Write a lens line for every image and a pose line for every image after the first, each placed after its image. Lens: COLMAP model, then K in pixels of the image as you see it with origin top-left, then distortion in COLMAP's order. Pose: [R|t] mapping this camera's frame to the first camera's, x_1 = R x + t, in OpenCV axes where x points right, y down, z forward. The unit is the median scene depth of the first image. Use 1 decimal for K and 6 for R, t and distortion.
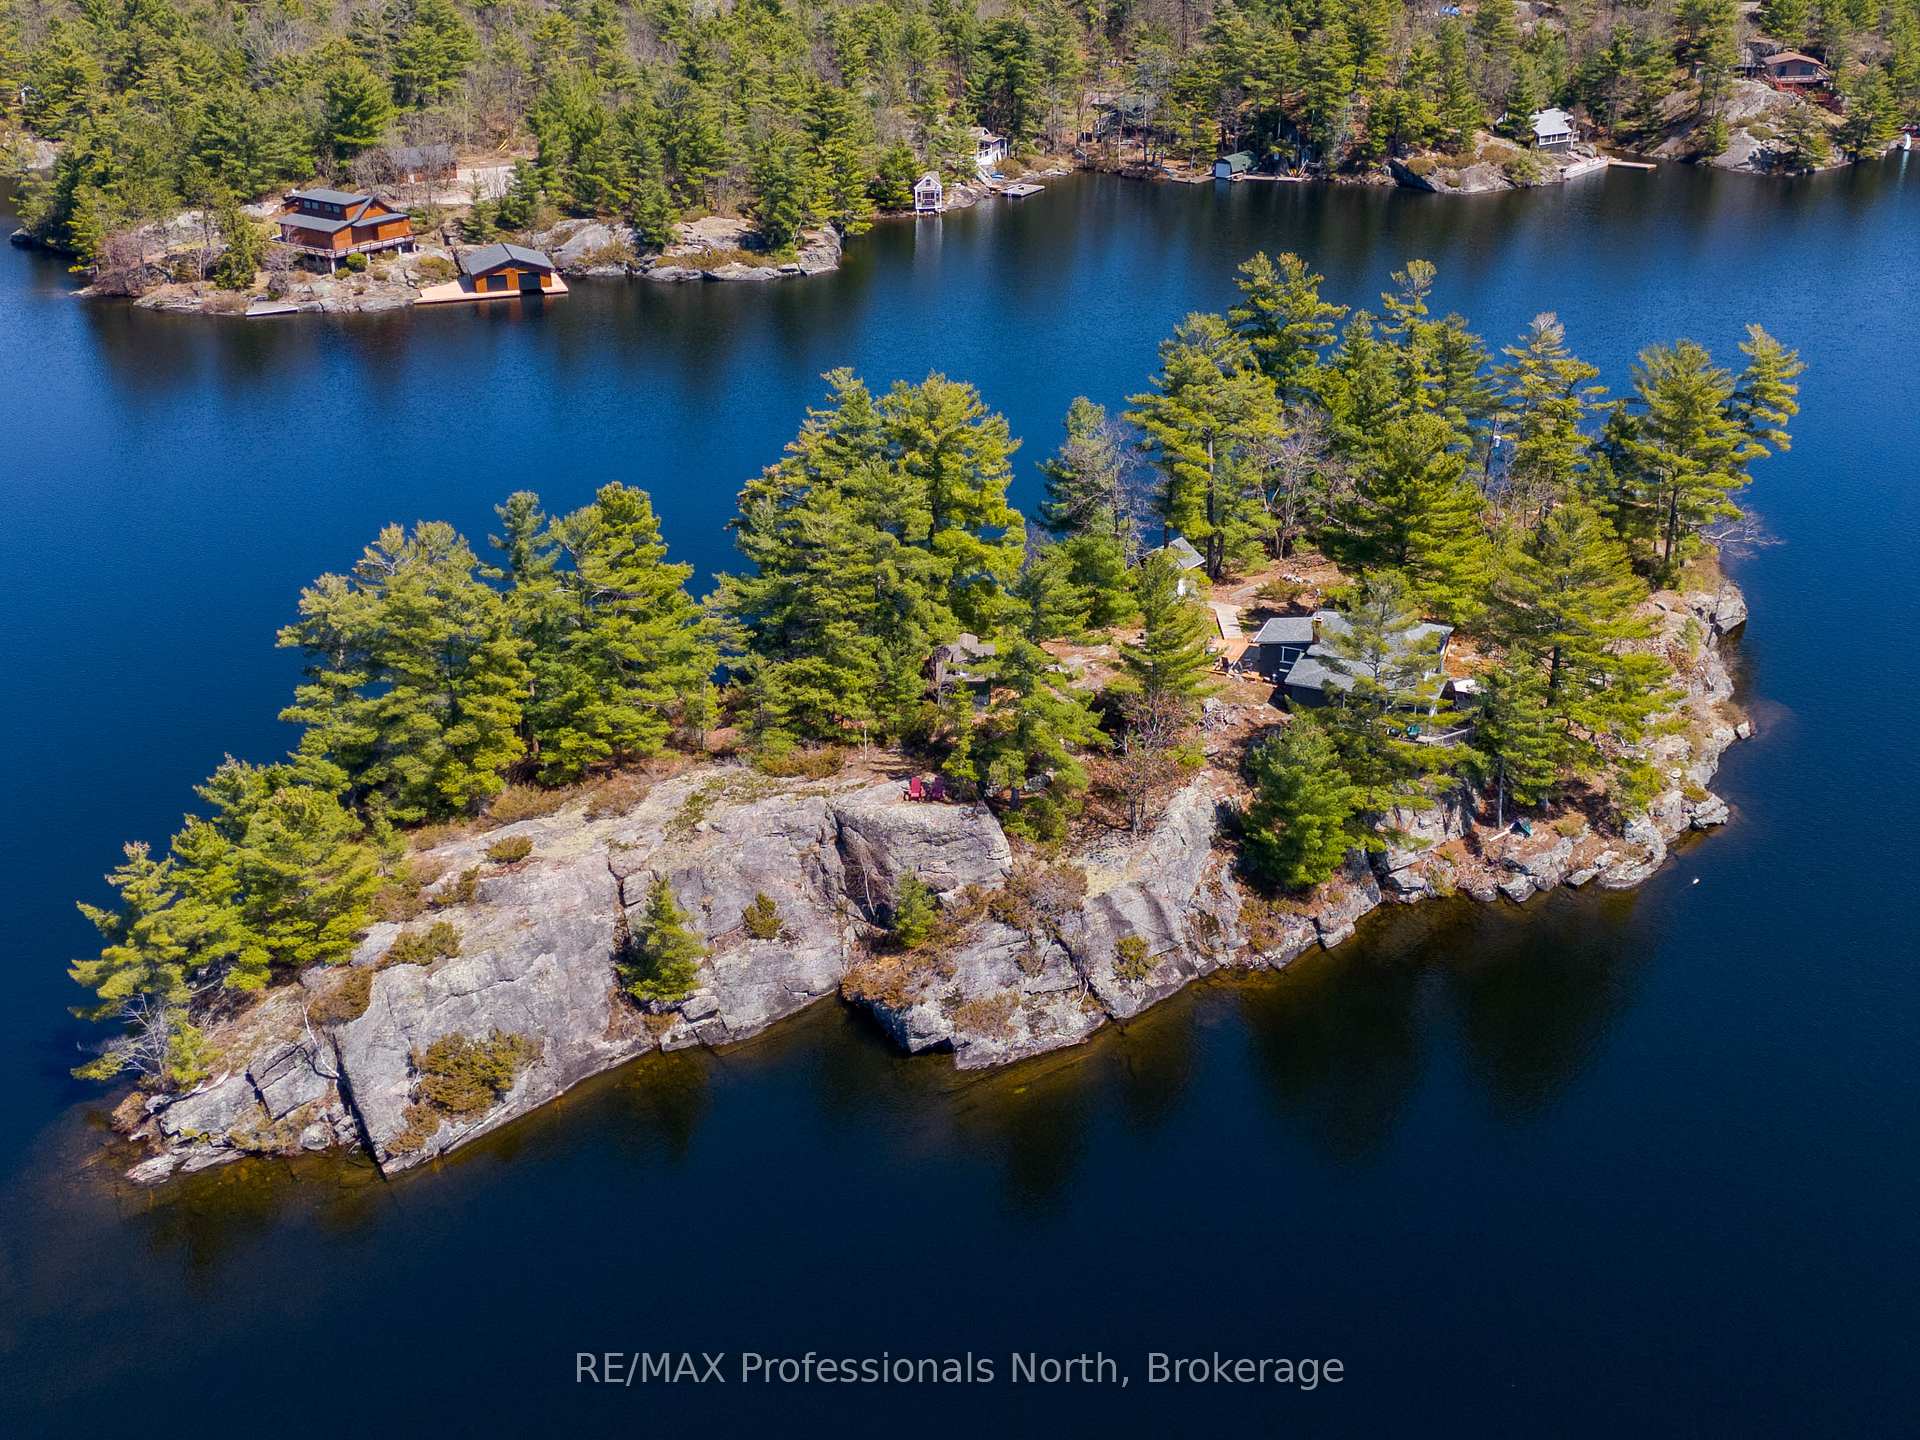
lens RADIAL K [[1908.4, 0, 976.3], [0, 1908.4, 630.0], [0, 0, 1]] dist [0.054130, 0.000000]
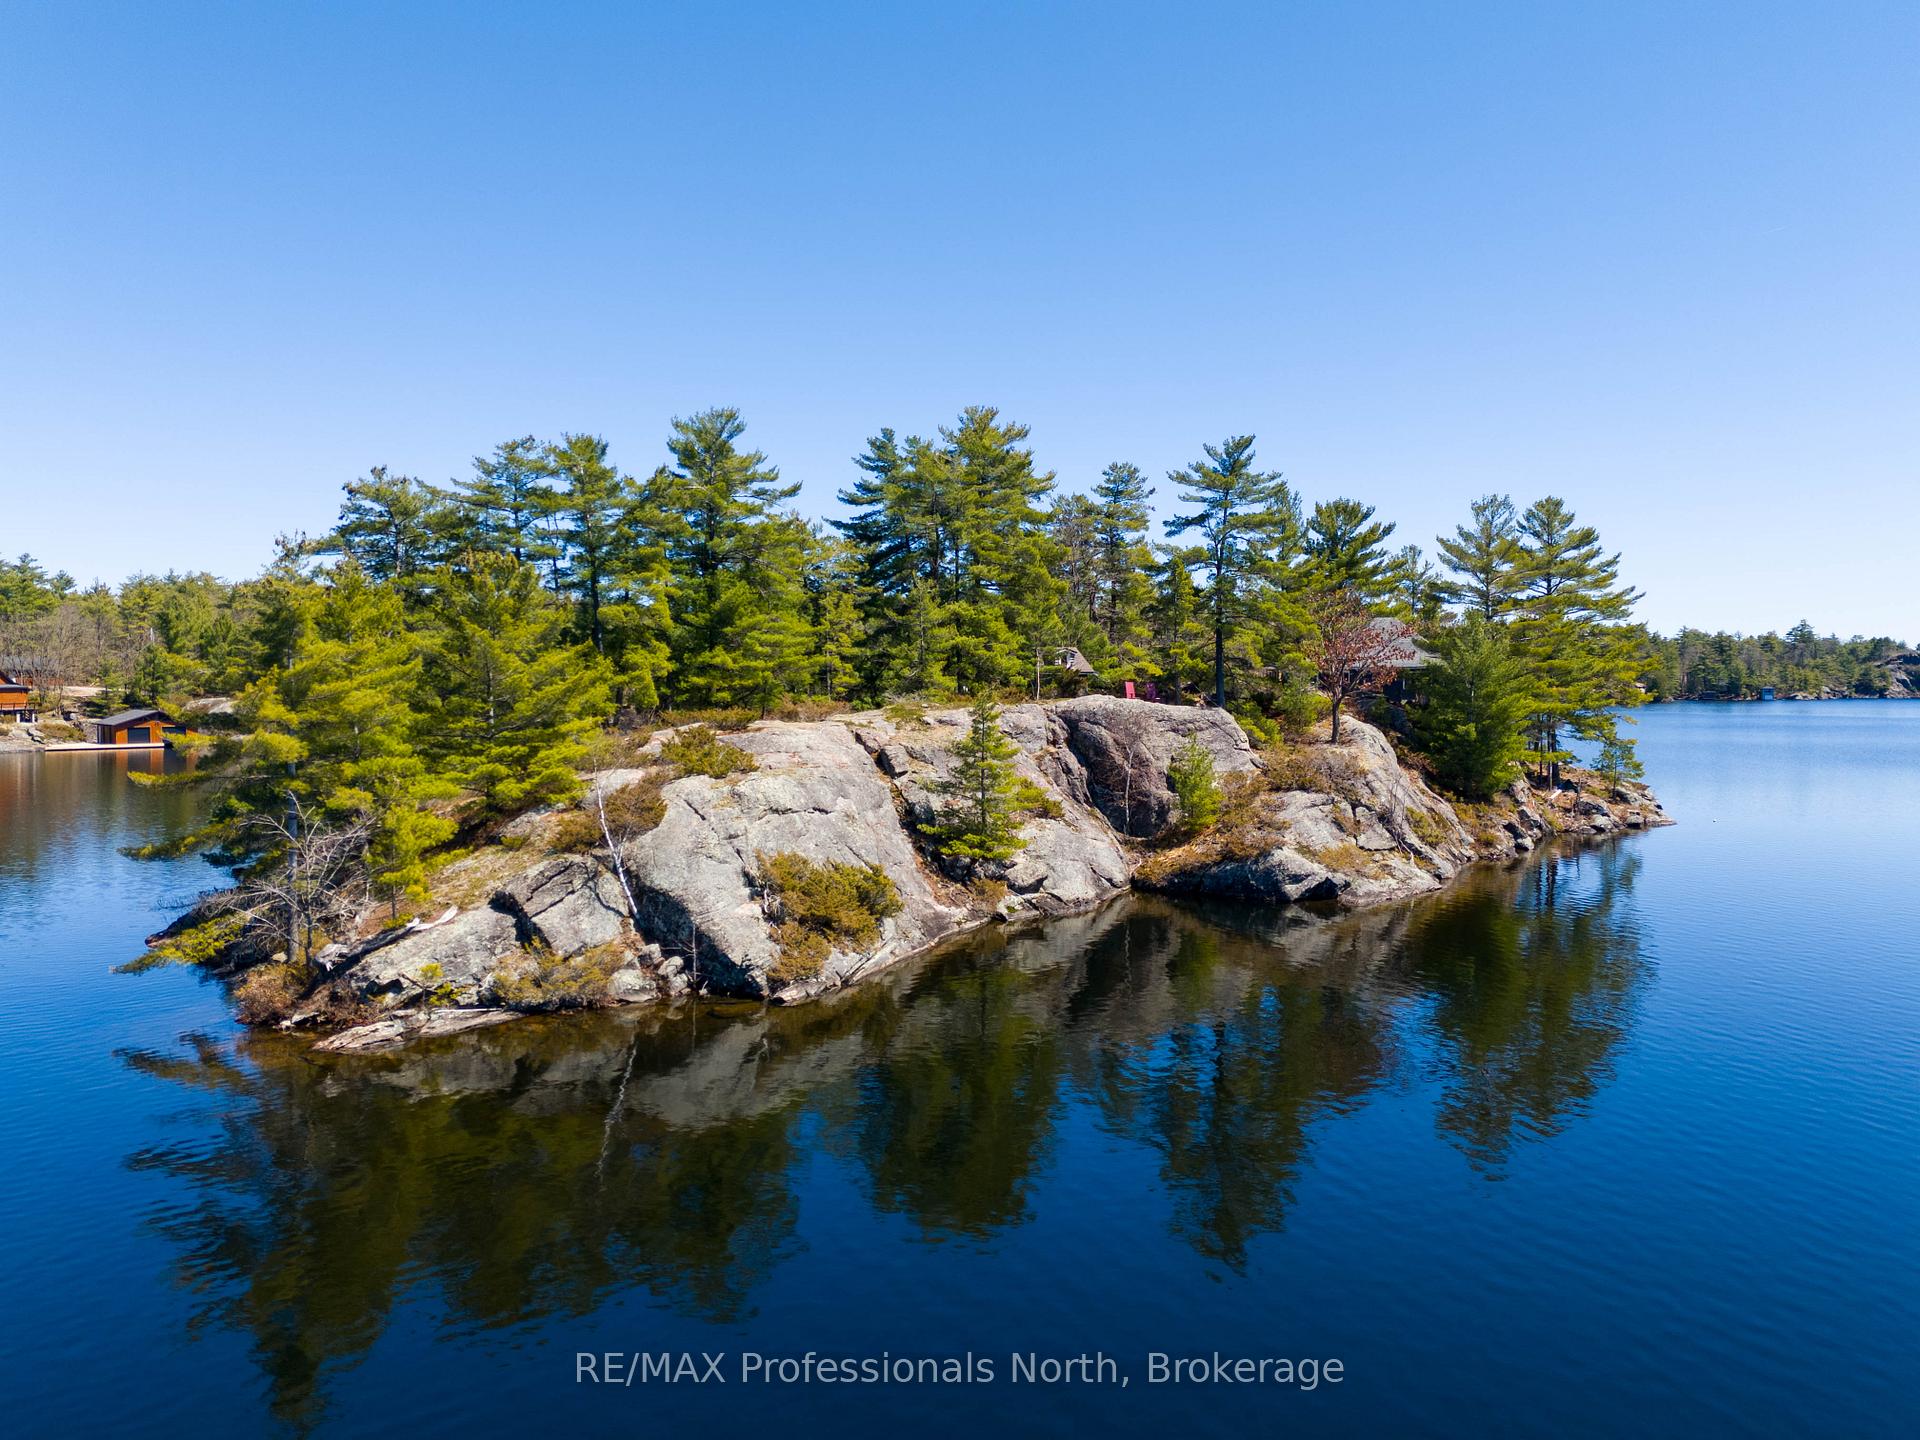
lens RADIAL K [[1398.0, 0, 953.6], [0, 1398.0, 731.1], [0, 0, 1]] dist [0.074623, -0.061170]
pose [[0.916364, -0.009159, 0.400242, -0.374598], [0.153696, 0.931177, -0.330584, 0.307732], [-0.369668, 0.364451, 0.854705, 0.491302]]
